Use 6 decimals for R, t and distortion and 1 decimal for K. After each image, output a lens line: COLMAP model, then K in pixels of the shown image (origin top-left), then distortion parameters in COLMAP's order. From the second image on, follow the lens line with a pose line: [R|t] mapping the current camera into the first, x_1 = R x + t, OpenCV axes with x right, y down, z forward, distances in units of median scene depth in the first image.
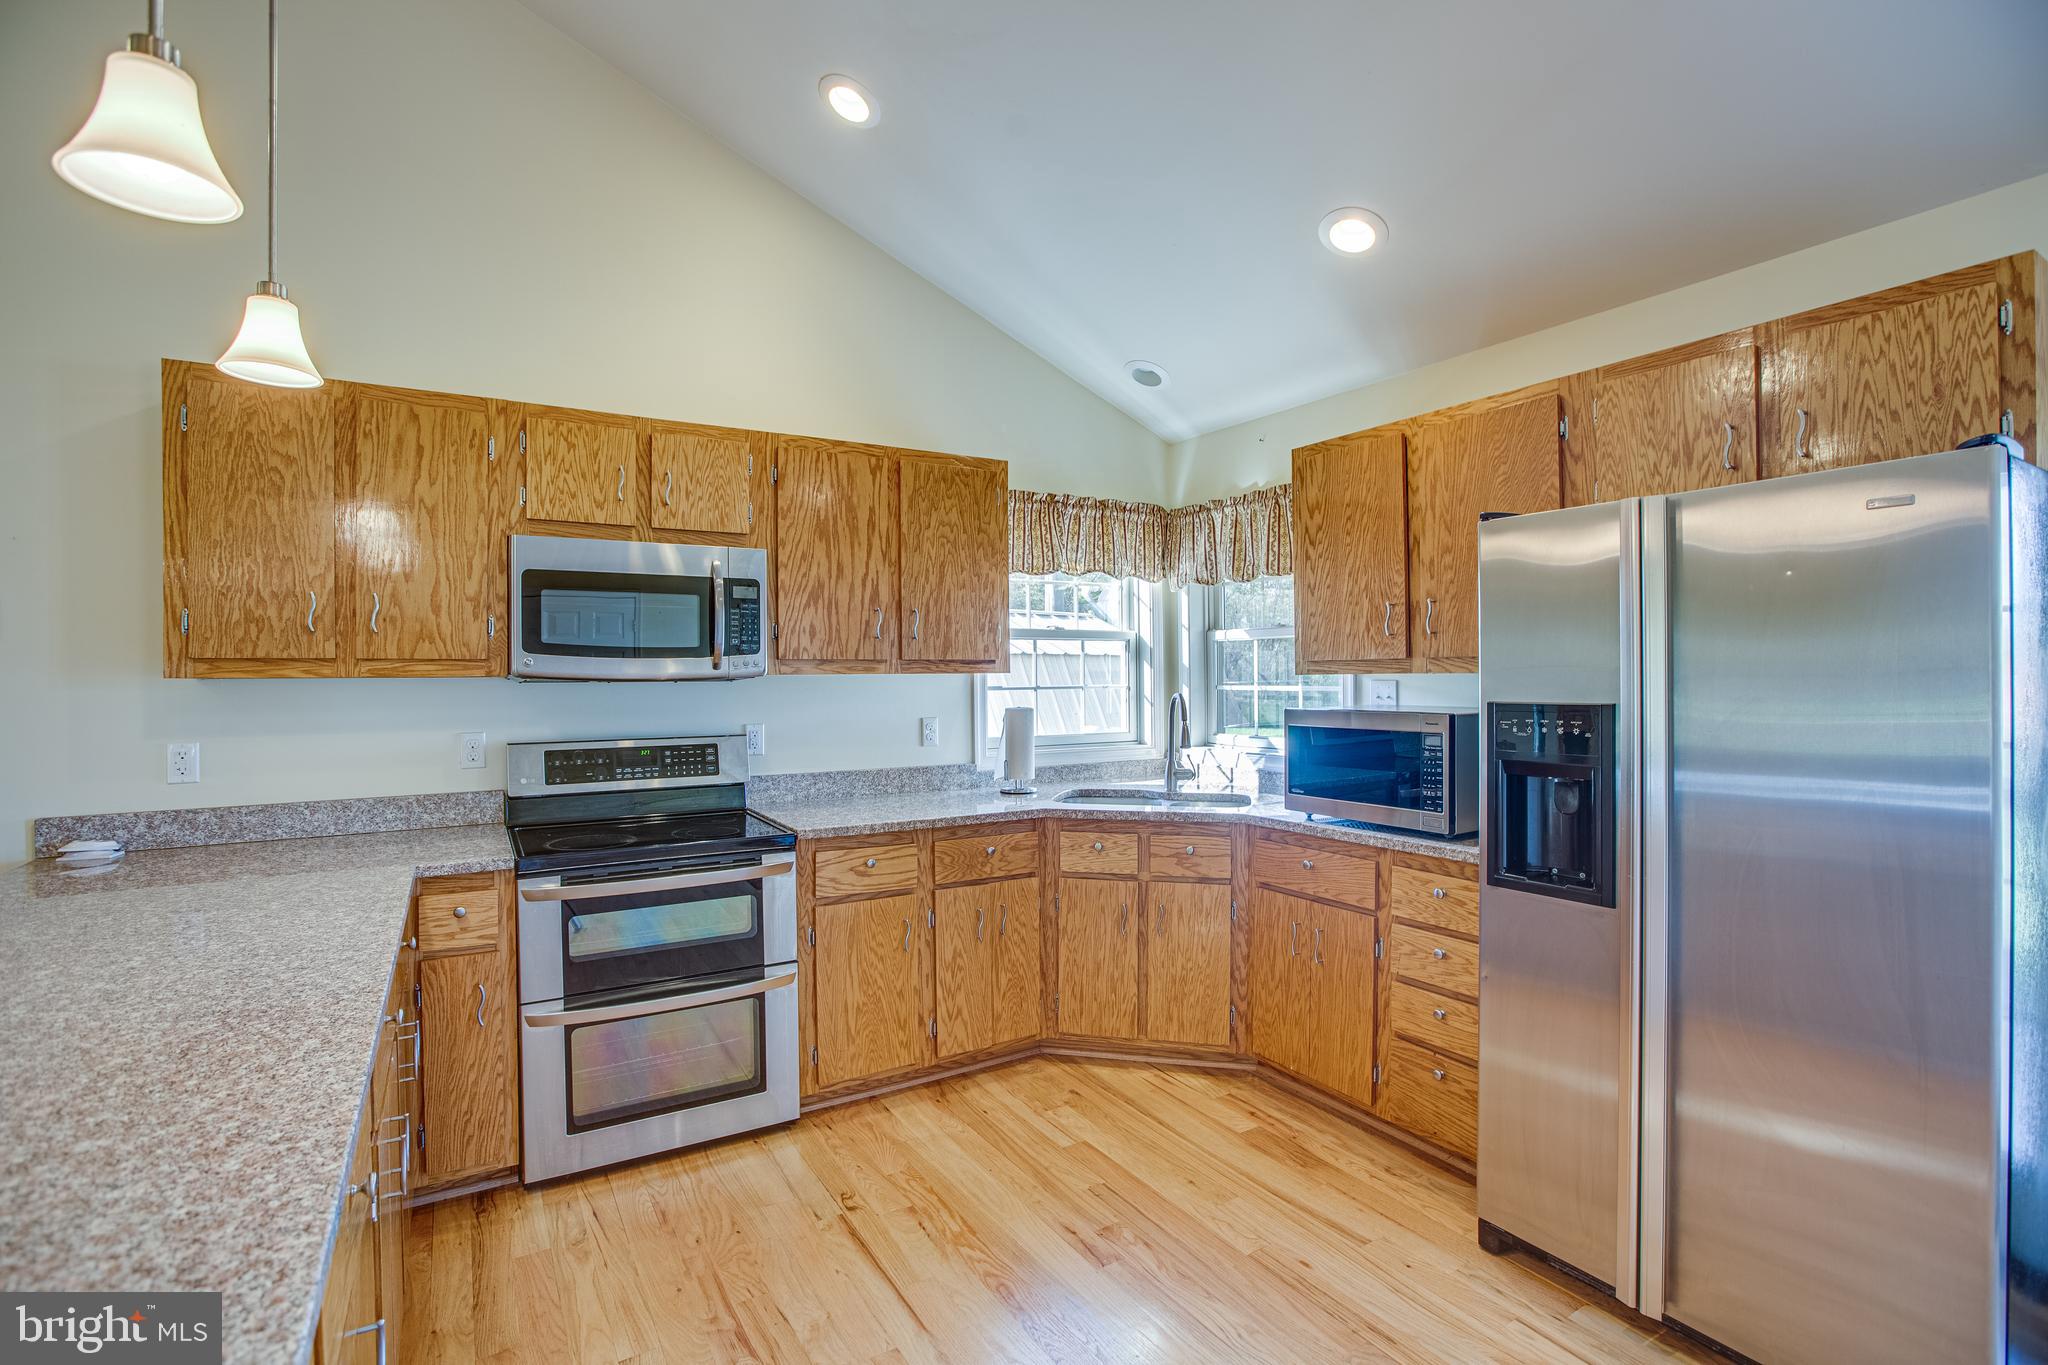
lens RADIAL K [[939.5, 0, 1024.0], [0, 939.5, 682.6], [0, 0, 1]] dist [-0.047658, 0.013936]
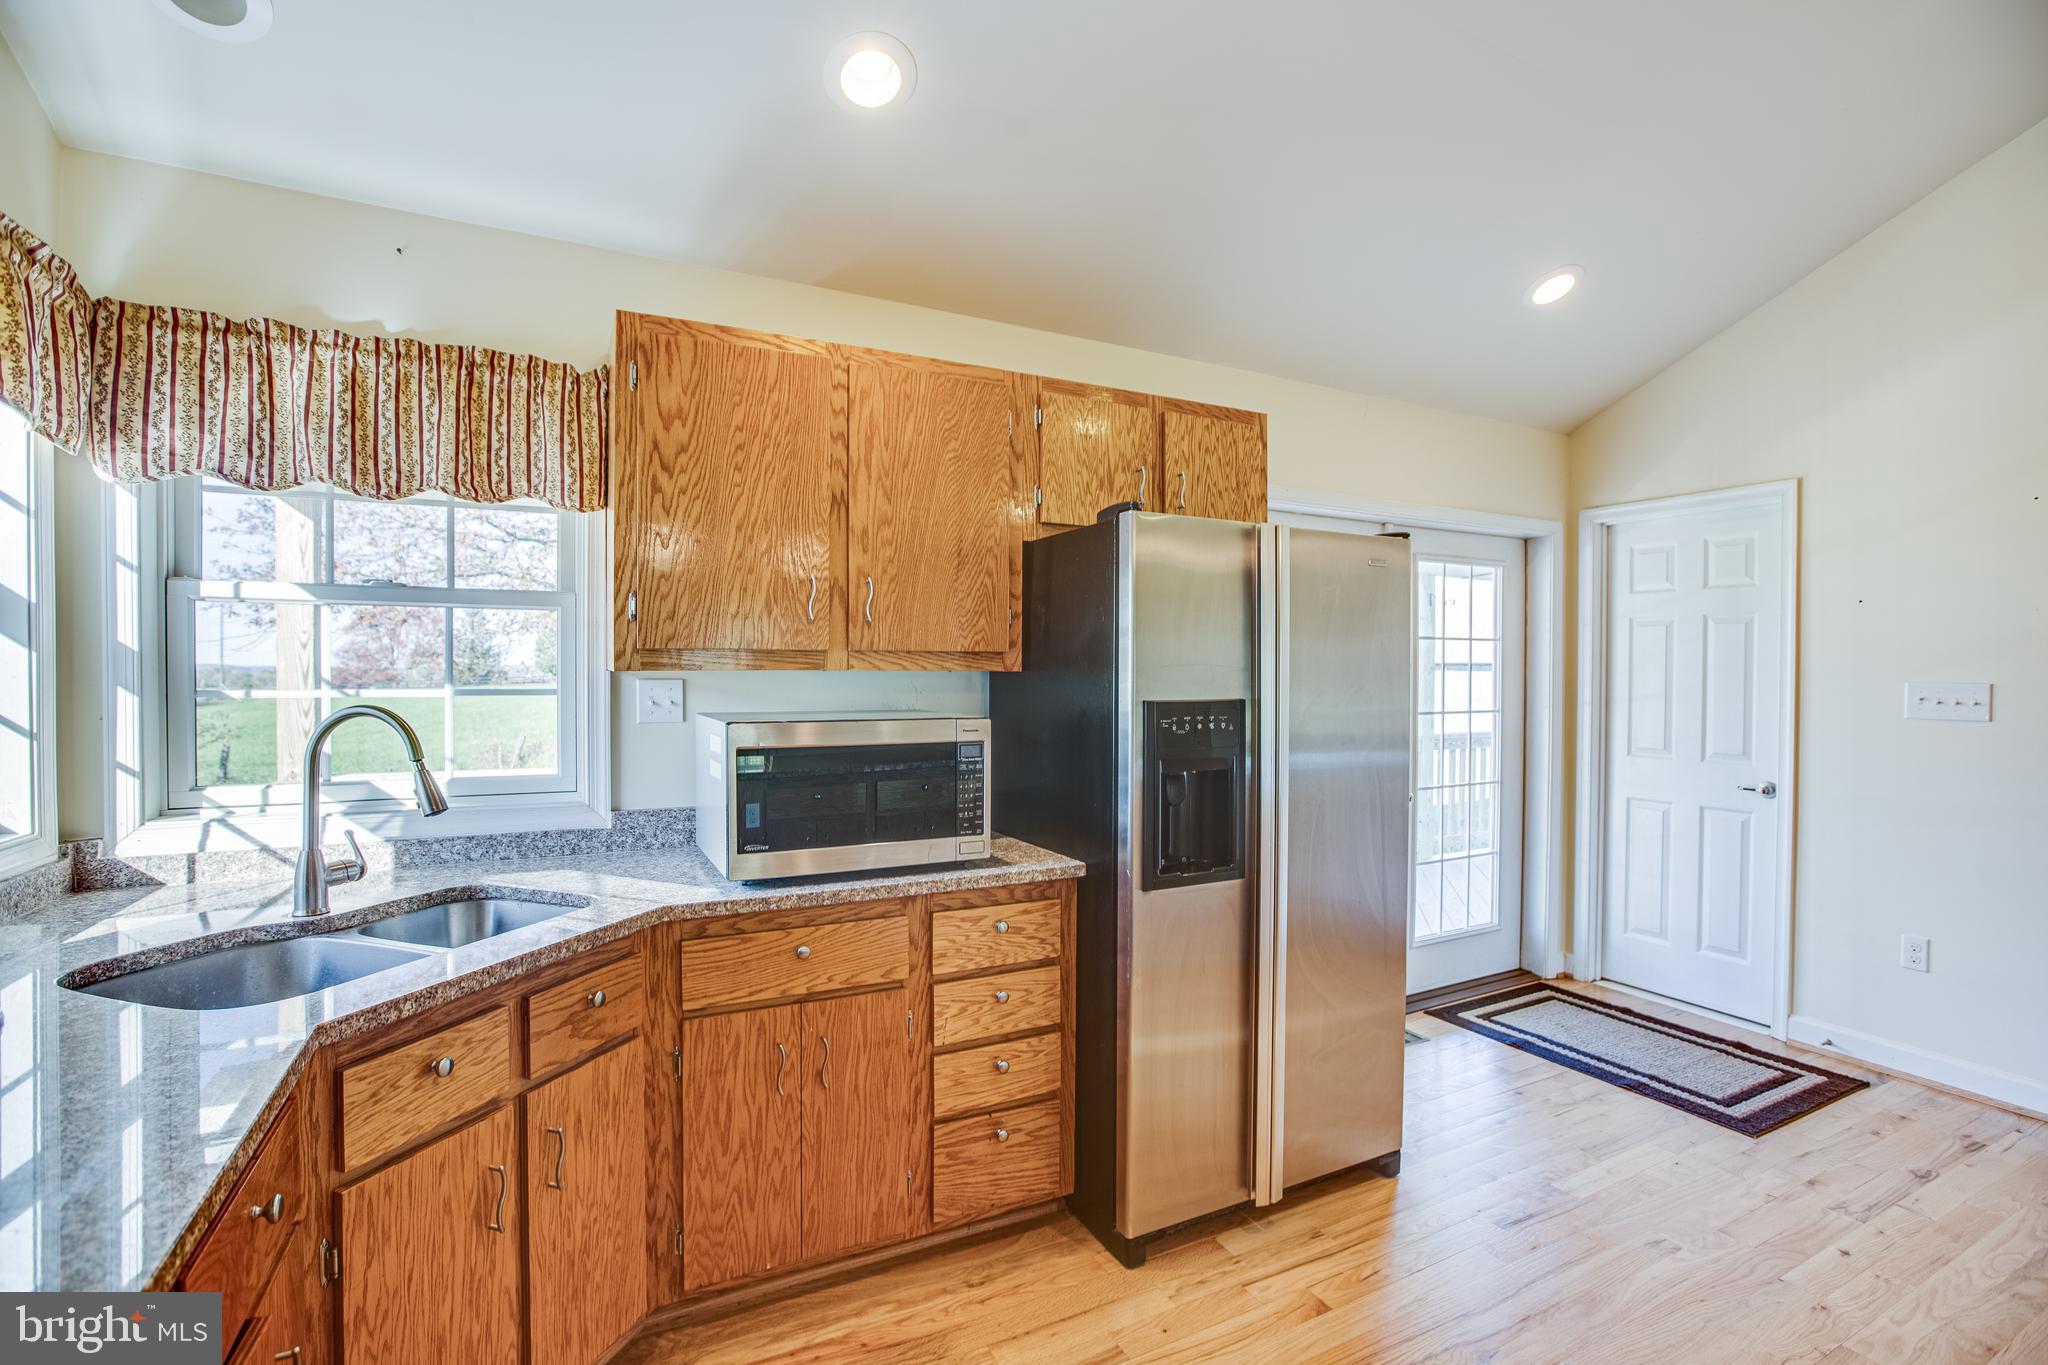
lens RADIAL K [[939.5, 0, 1019.0], [0, 939.5, 682.9], [0, 0, 1]] dist [-0.047658, 0.013936]
pose [[0.076721, -0.006969, 0.997028, -0.357387], [0.003615, 0.999971, 0.006711, -0.004026], [-0.997046, 0.003089, 0.076744, 0.789188]]
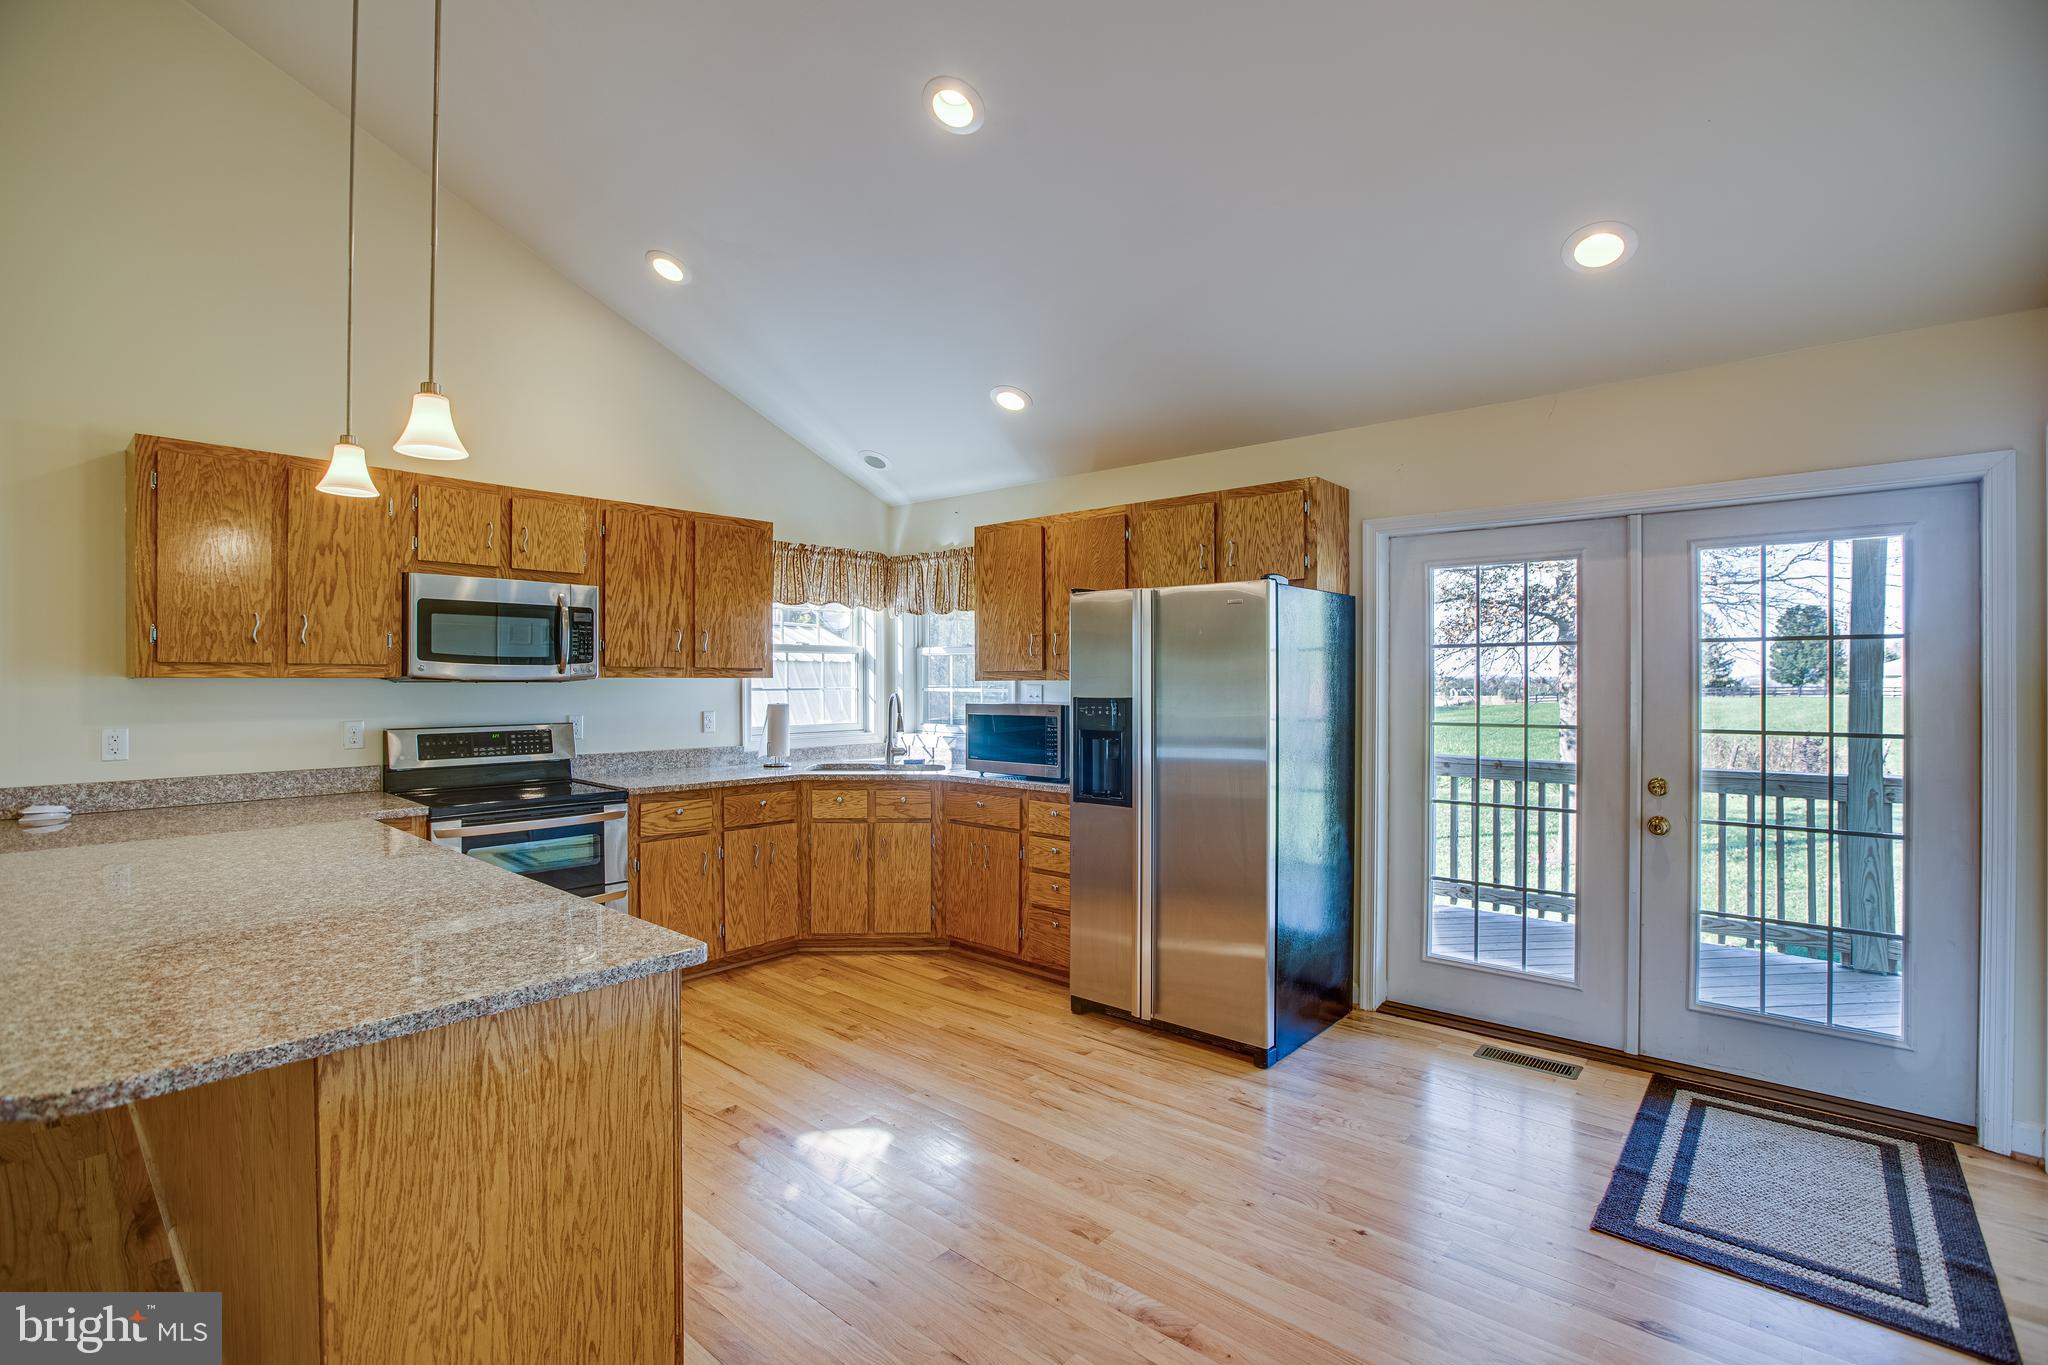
lens RADIAL K [[939.5, 0, 1017.2], [0, 939.5, 684.4], [0, 0, 1]] dist [-0.047658, 0.013936]
pose [[0.956518, 0.006384, 0.291604, -0.089113], [-0.005533, 0.999978, -0.003741, 0.002994], [-0.291622, 0.001965, 0.956532, -0.494780]]
